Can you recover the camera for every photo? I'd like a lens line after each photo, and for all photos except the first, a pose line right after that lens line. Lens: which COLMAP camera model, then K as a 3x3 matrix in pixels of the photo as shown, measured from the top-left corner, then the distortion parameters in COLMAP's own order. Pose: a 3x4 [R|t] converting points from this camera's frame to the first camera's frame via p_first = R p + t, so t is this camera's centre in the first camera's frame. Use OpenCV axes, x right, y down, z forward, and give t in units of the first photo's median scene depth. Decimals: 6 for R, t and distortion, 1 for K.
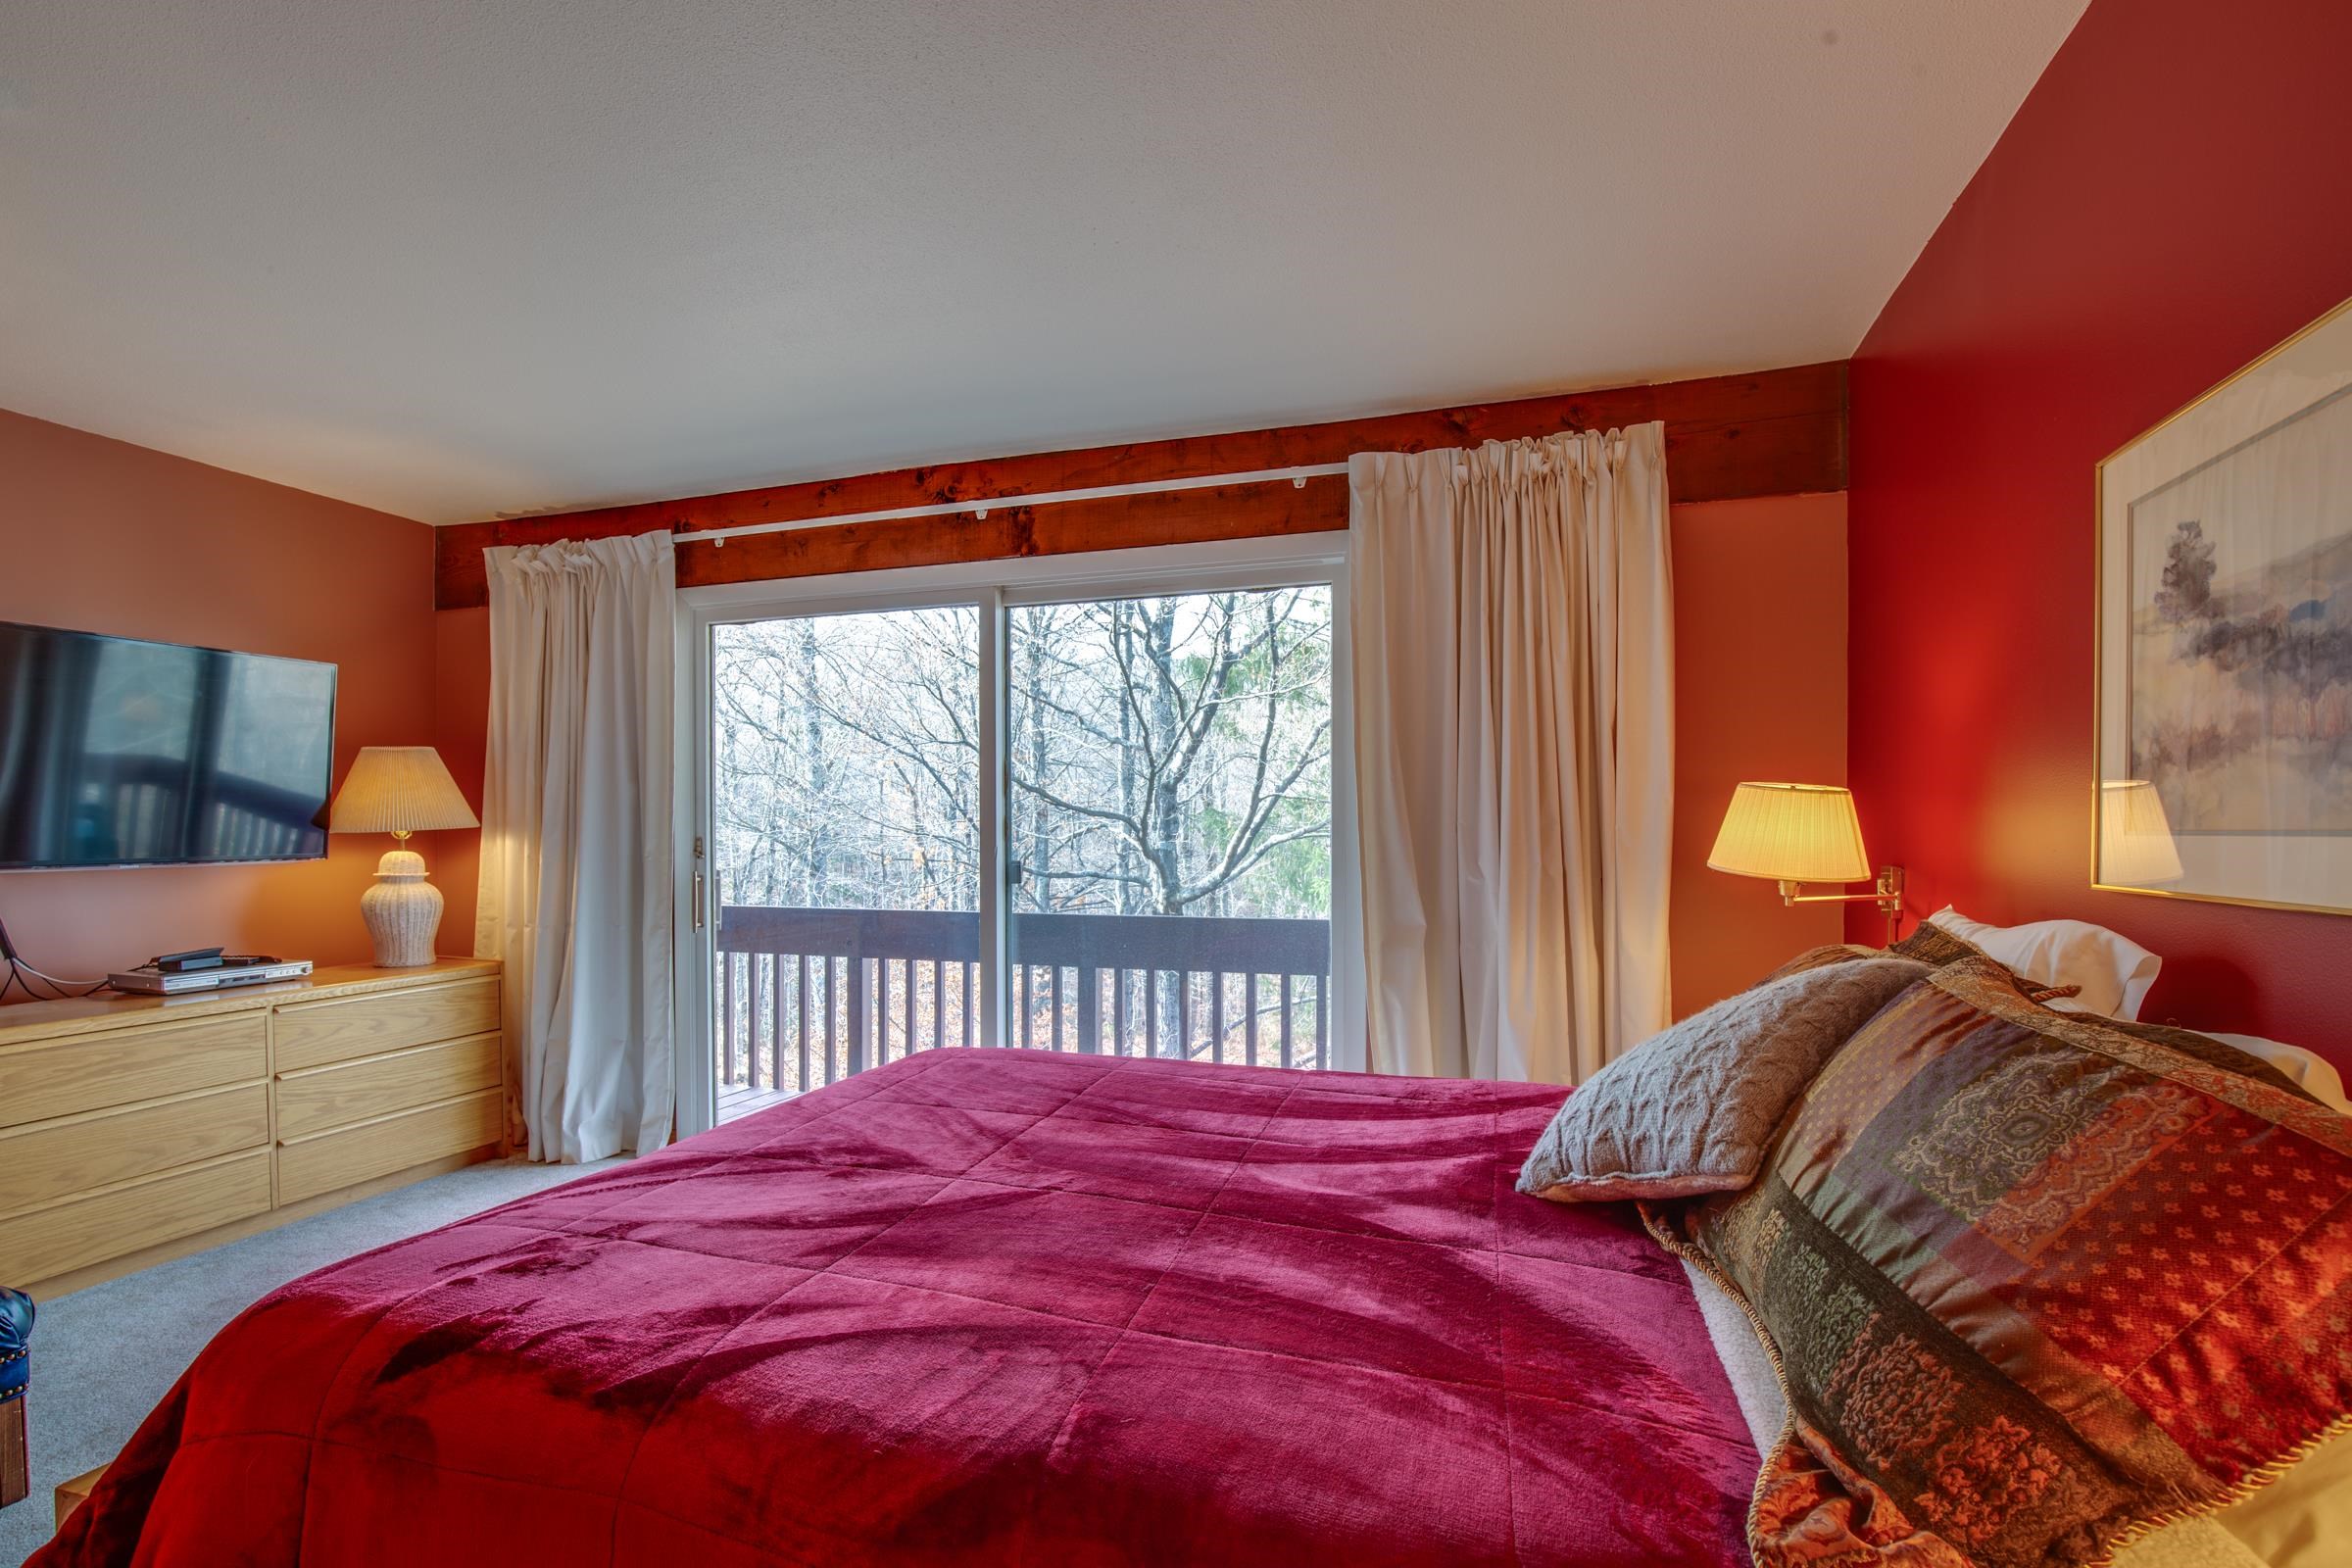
lens RADIAL K [[1087.9, 0, 1175.8], [0, 1087.9, 779.0], [0, 0, 1]] dist [-0.000118, 0.000576]
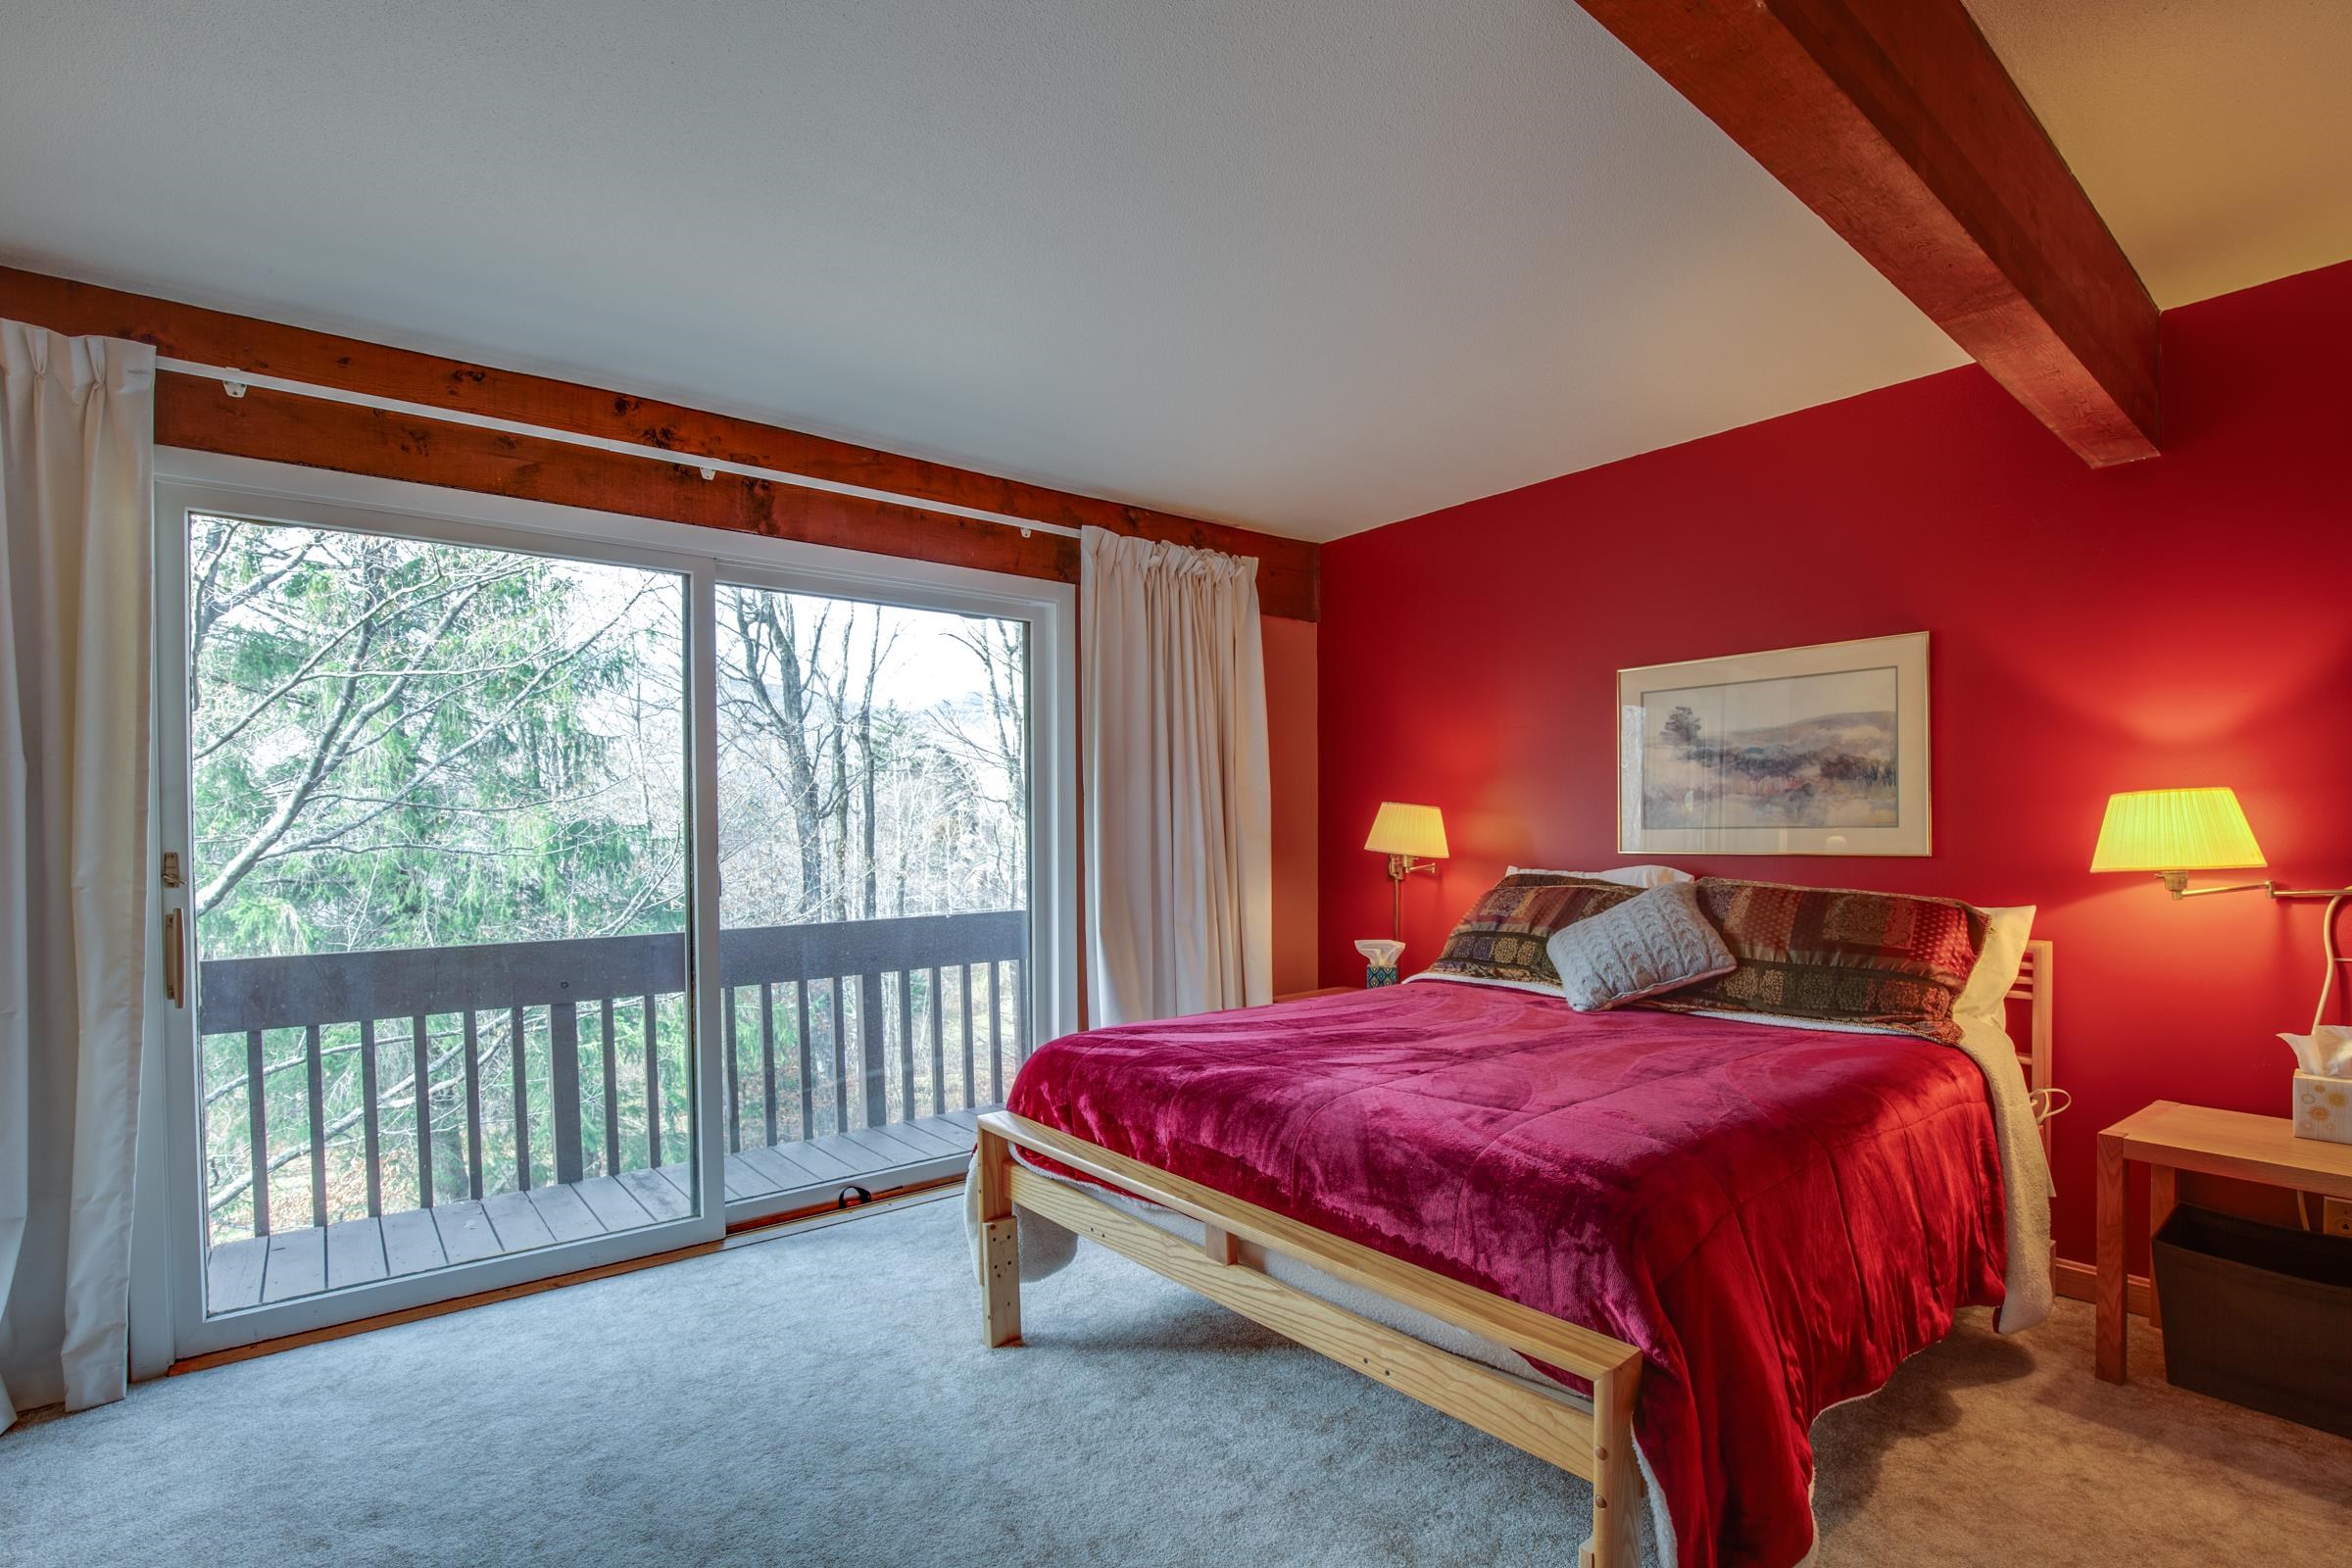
lens RADIAL K [[1087.9, 0, 1173.0], [0, 1087.9, 789.9], [0, 0, 1]] dist [-0.000118, 0.000576]
pose [[0.561246, 0.025019, 0.827271, -0.715433], [-0.028227, 0.999540, -0.011079, 0.008434], [-0.827168, -0.017133, 0.561694, 0.209948]]
